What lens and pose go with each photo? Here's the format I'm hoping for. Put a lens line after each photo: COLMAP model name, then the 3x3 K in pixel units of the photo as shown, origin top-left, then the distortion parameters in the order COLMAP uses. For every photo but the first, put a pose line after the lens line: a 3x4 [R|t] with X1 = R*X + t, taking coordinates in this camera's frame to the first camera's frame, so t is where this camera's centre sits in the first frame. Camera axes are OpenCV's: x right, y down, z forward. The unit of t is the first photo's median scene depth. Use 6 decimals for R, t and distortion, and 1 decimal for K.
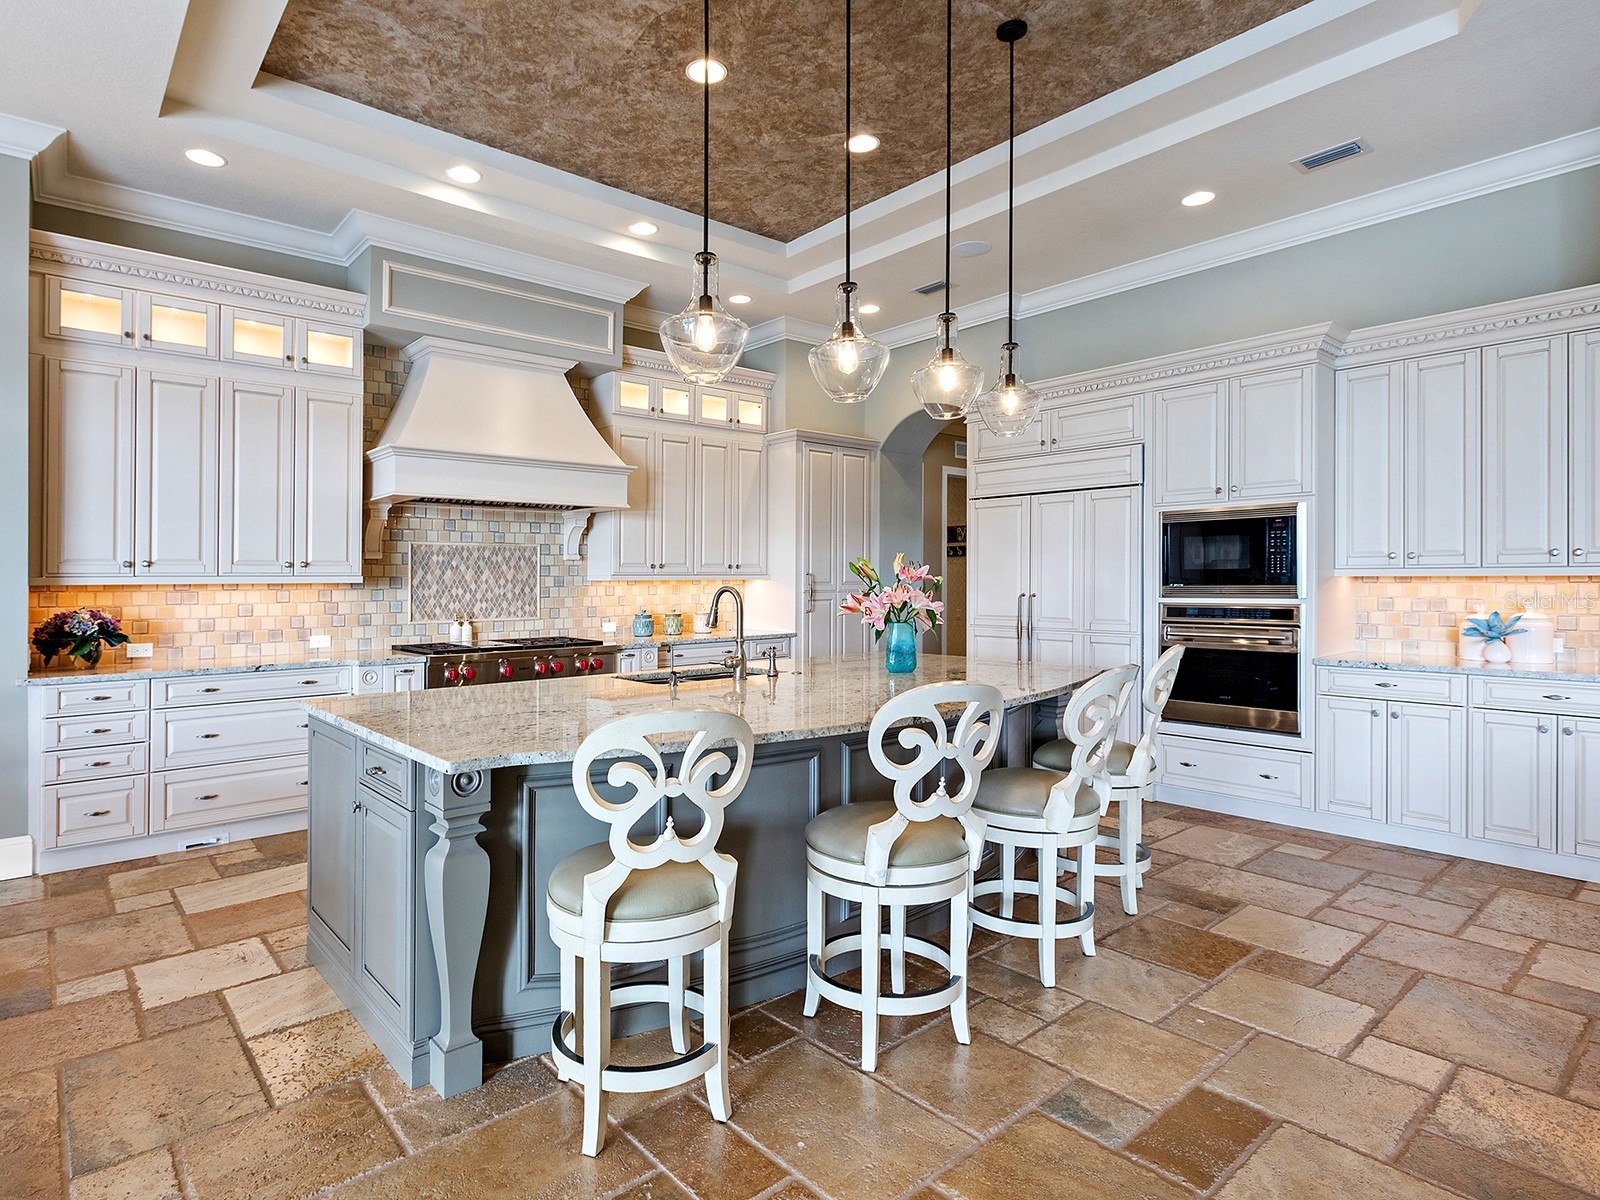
lens RADIAL K [[841.0, 0, 791.2], [0, 841.0, 582.5], [0, 0, 1]] dist [-0.000113, -0.001163]
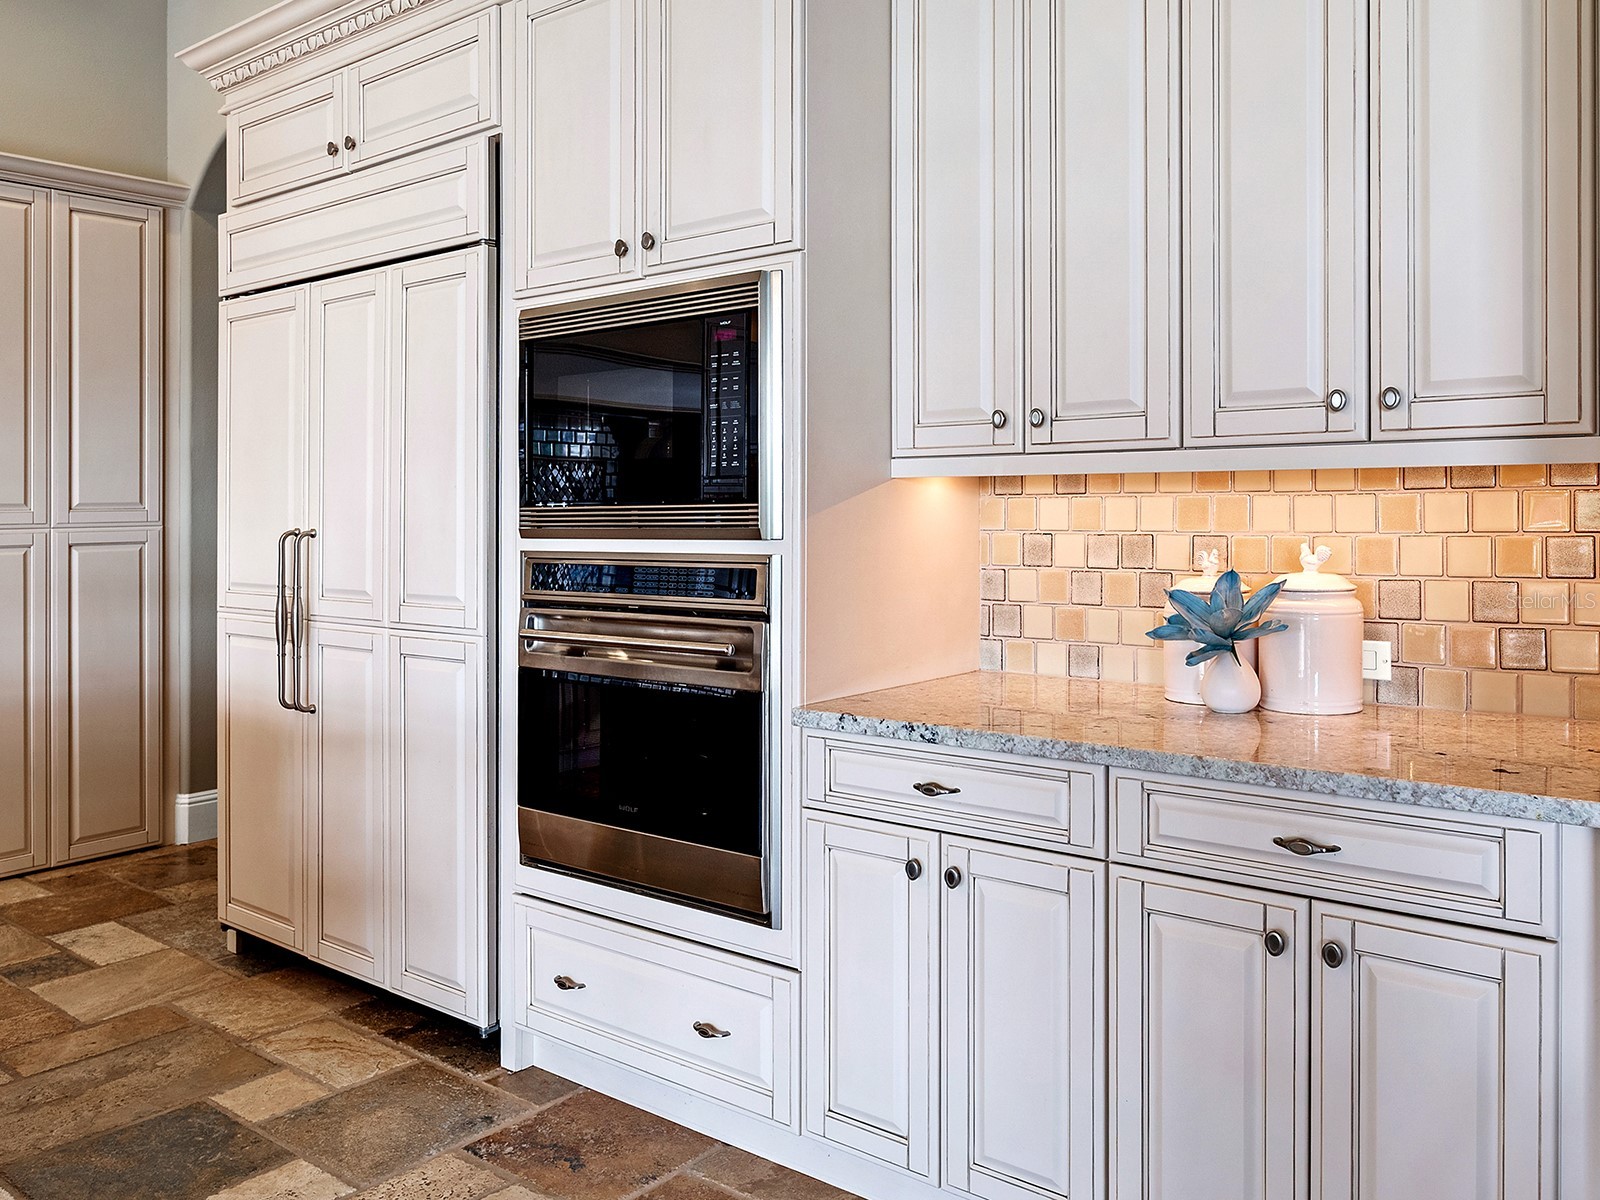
lens RADIAL K [[1319.5, 0, 816.6], [0, 1319.5, 503.0], [0, 0, 1]] dist [-0.001295, -0.000660]
pose [[0.981684, -0.007294, 0.190375, 0.513207], [0.007751, 0.999969, -0.001653, 0.004691], [-0.190357, 0.003098, 0.981710, 0.438715]]
